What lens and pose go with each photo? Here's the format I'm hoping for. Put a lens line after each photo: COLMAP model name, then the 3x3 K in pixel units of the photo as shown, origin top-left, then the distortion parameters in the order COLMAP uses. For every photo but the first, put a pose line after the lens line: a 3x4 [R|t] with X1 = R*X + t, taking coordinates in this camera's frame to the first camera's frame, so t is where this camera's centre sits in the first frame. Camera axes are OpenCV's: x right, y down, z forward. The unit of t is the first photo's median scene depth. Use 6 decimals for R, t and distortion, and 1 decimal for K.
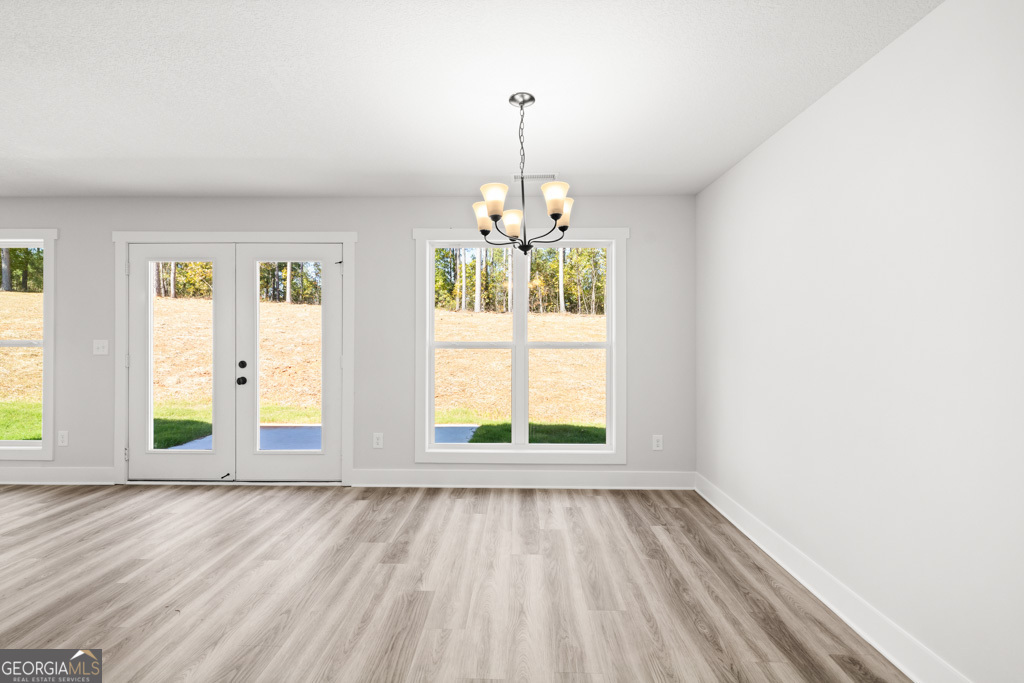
lens RADIAL K [[436.2, 0, 510.5], [0, 436.2, 332.5], [0, 0, 1]] dist [0.001835, 0.000213]
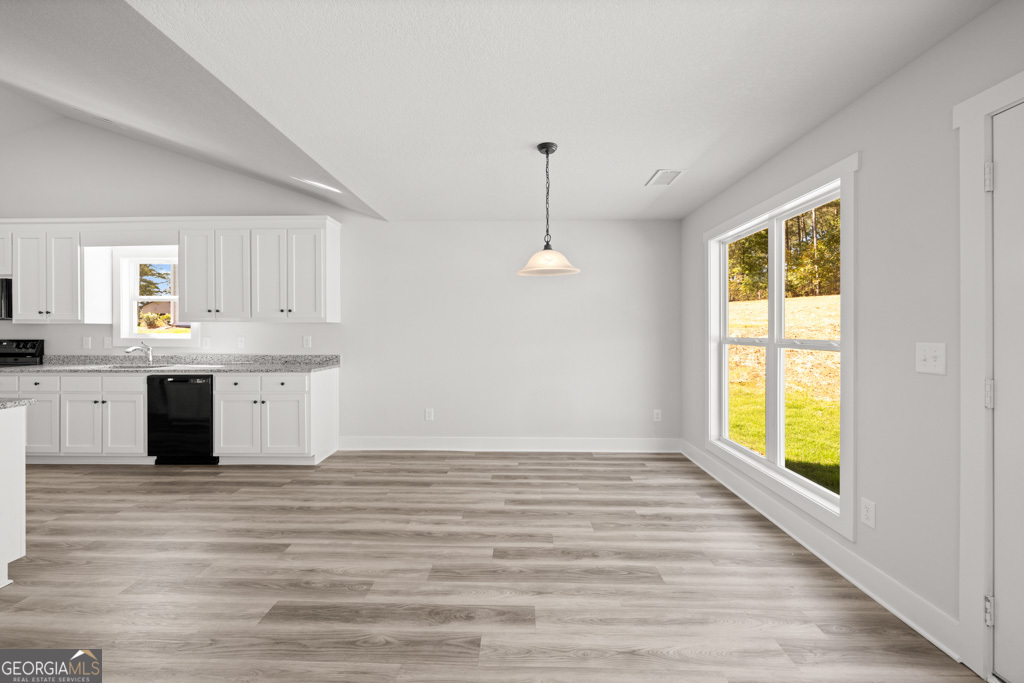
lens RADIAL K [[436.2, 0, 505.2], [0, 436.2, 333.7], [0, 0, 1]] dist [0.001835, 0.000213]
pose [[-0.011481, 0.001962, -0.999932, -0.444656], [0.006261, 0.999979, 0.001890, 0.003067], [0.999914, -0.006239, -0.011493, 0.532033]]
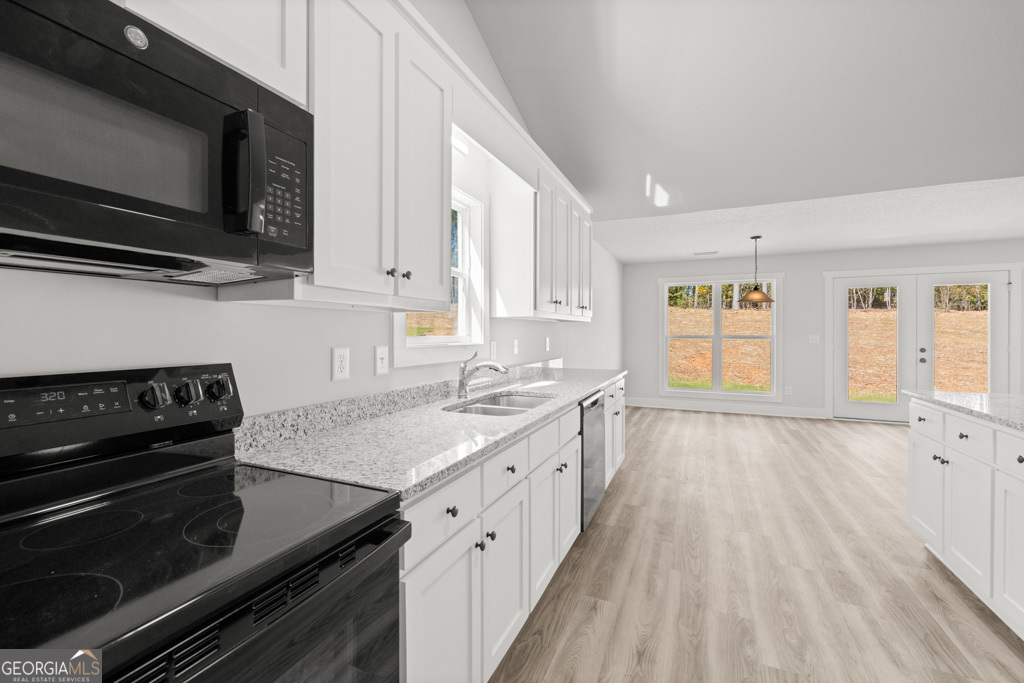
lens RADIAL K [[431.1, 0, 510.8], [0, 431.1, 338.2], [0, 0, 1]] dist [0.002173, 0.000164]
pose [[0.920210, 0.002574, -0.391416, -1.377792], [0.004683, 0.999834, 0.017584, -0.006292], [0.391396, -0.018014, 0.920046, -1.044891]]
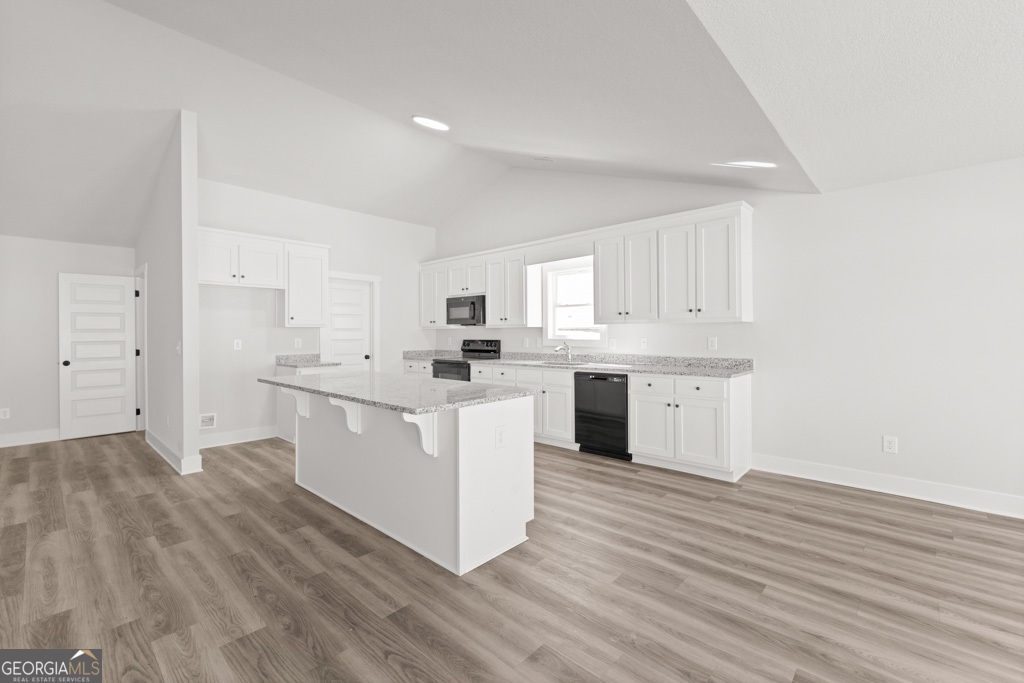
lens RADIAL K [[436.2, 0, 504.3], [0, 436.2, 332.0], [0, 0, 1]] dist [0.001835, 0.000213]
pose [[-0.668821, -0.005113, -0.743406, -0.468693], [0.006818, 0.999892, -0.013011, 0.005590], [0.743392, -0.013771, -0.668714, 0.307180]]
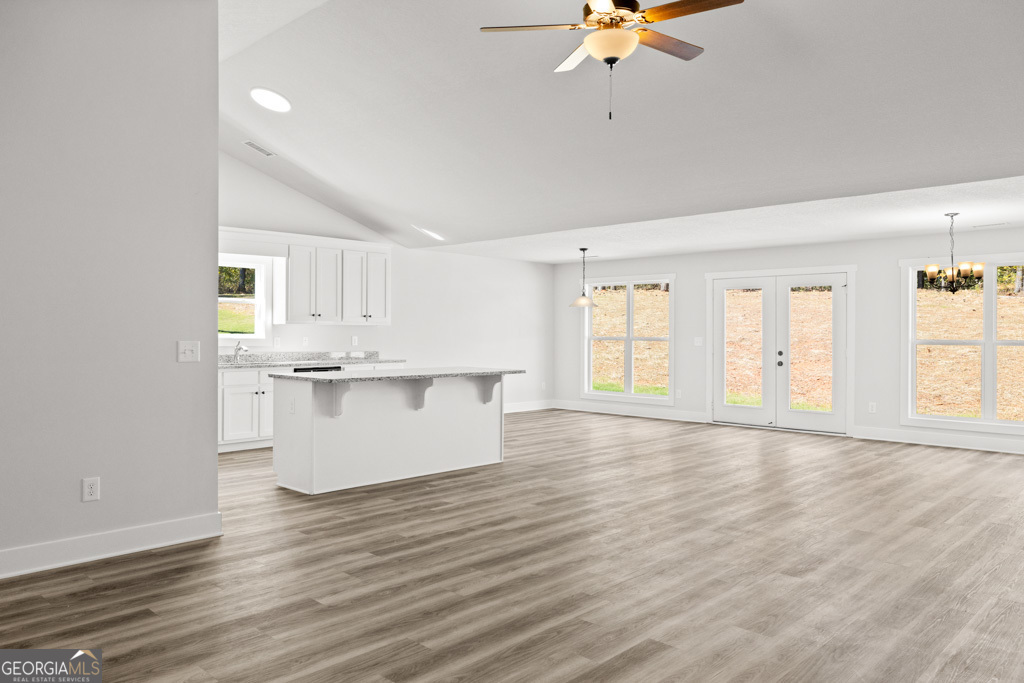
lens RADIAL K [[723.1, 0, 519.8], [0, 723.1, 333.5], [0, 0, 1]] dist [-0.002110, 0.001328]
pose [[0.735088, 0.001894, -0.677969, 0.456522], [0.001629, 0.999988, 0.004560, -0.011726], [0.677970, -0.004457, 0.735076, -1.536387]]
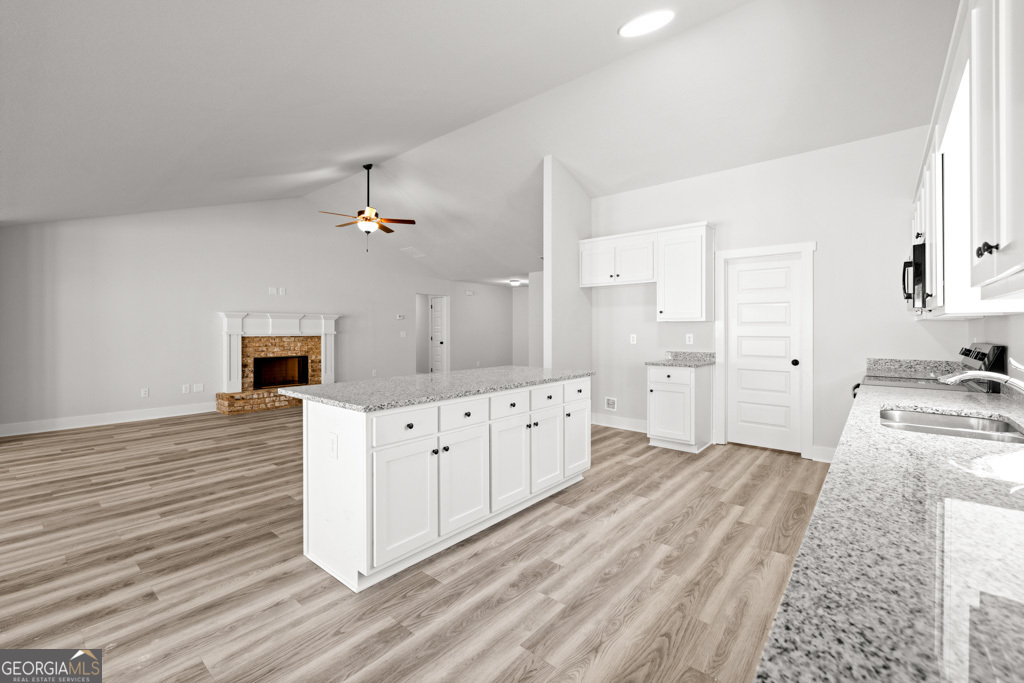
lens RADIAL K [[436.2, 0, 509.2], [0, 436.2, 334.4], [0, 0, 1]] dist [0.001835, 0.000213]
pose [[-0.771931, -0.010860, 0.635614, -1.548881], [-0.007643, 0.999940, 0.007803, -0.001351], [-0.635661, 0.001166, -0.771968, 0.157946]]
